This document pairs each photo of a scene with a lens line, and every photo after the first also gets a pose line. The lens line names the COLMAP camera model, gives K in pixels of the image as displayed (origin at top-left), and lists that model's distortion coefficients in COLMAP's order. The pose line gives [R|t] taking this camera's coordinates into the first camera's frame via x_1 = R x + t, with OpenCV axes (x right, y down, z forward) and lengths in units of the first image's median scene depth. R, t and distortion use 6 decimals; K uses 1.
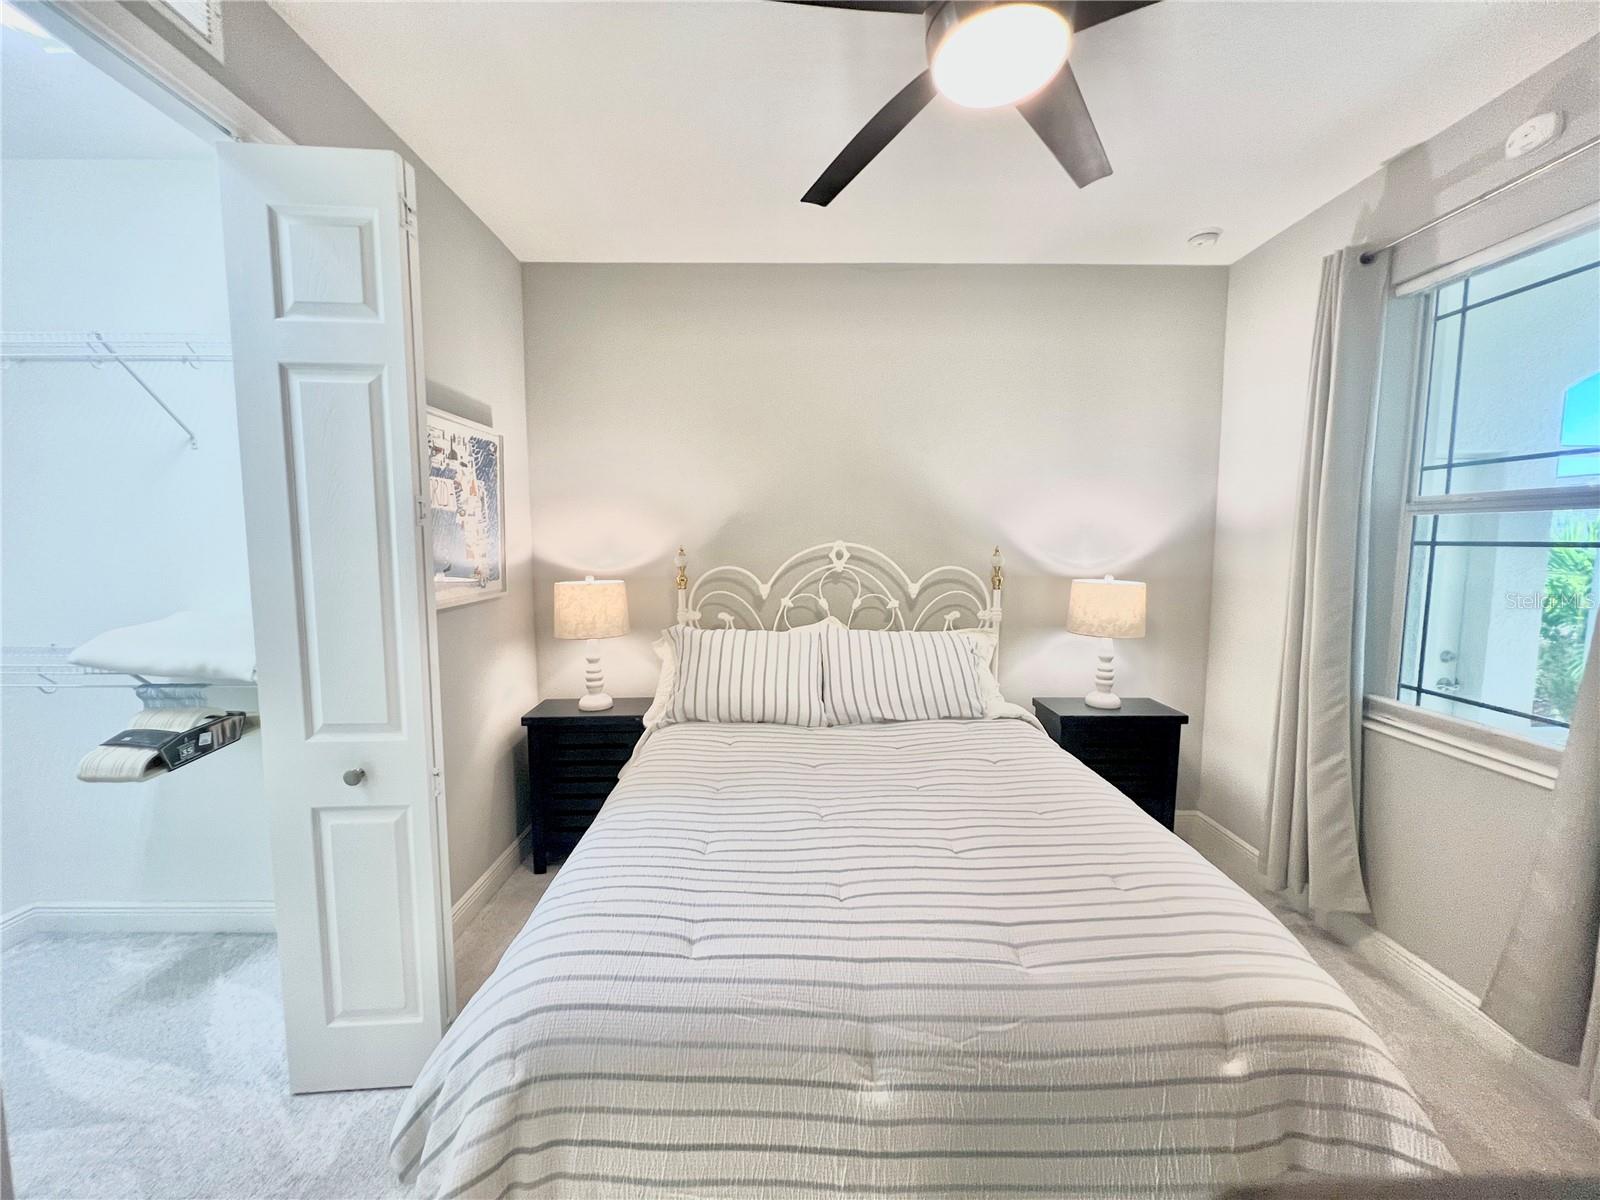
lens RADIAL K [[642.3, 0, 798.8], [0, 642.3, 595.2], [0, 0, 1]] dist [-0.005234, 0.001073]
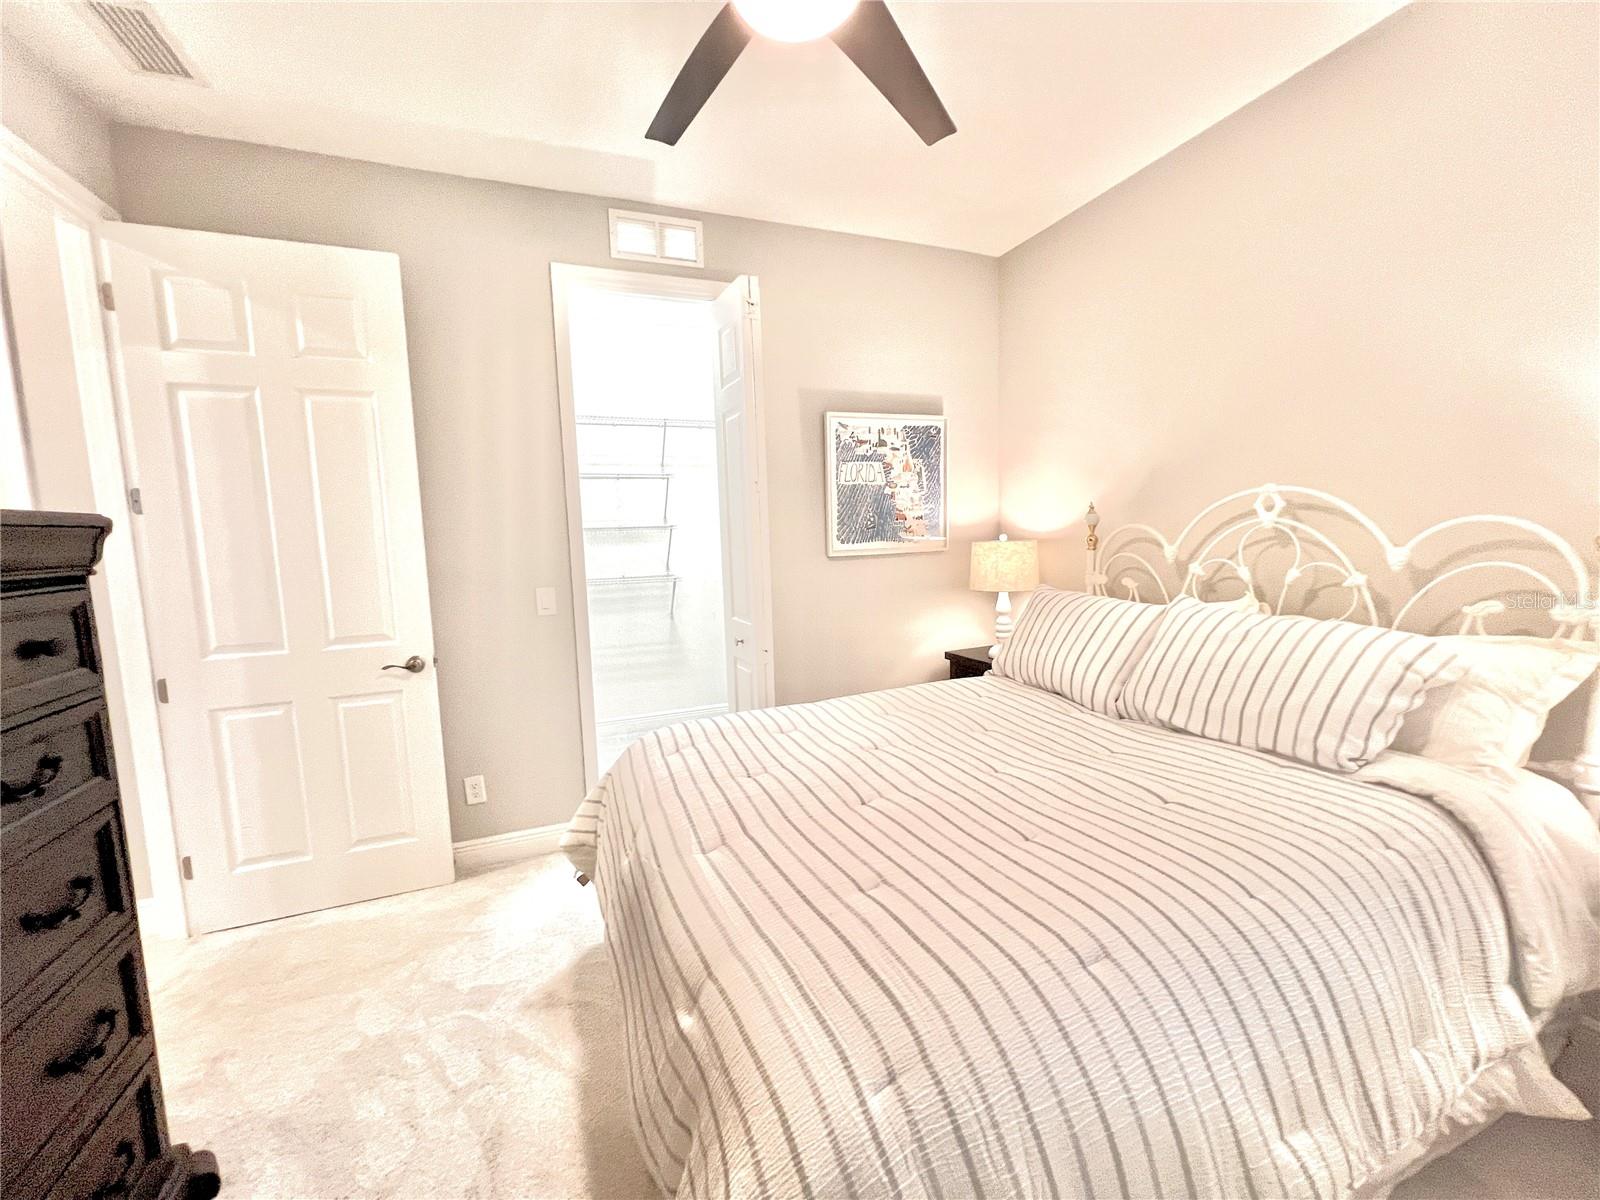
lens RADIAL K [[642.3, 0, 793.3], [0, 642.3, 599.1], [0, 0, 1]] dist [-0.005234, 0.001073]
pose [[0.351061, 0.087912, -0.932216, 0.647301], [-0.050049, 0.995921, 0.075071, 0.015939], [0.935014, 0.020302, 0.354029, 0.330459]]
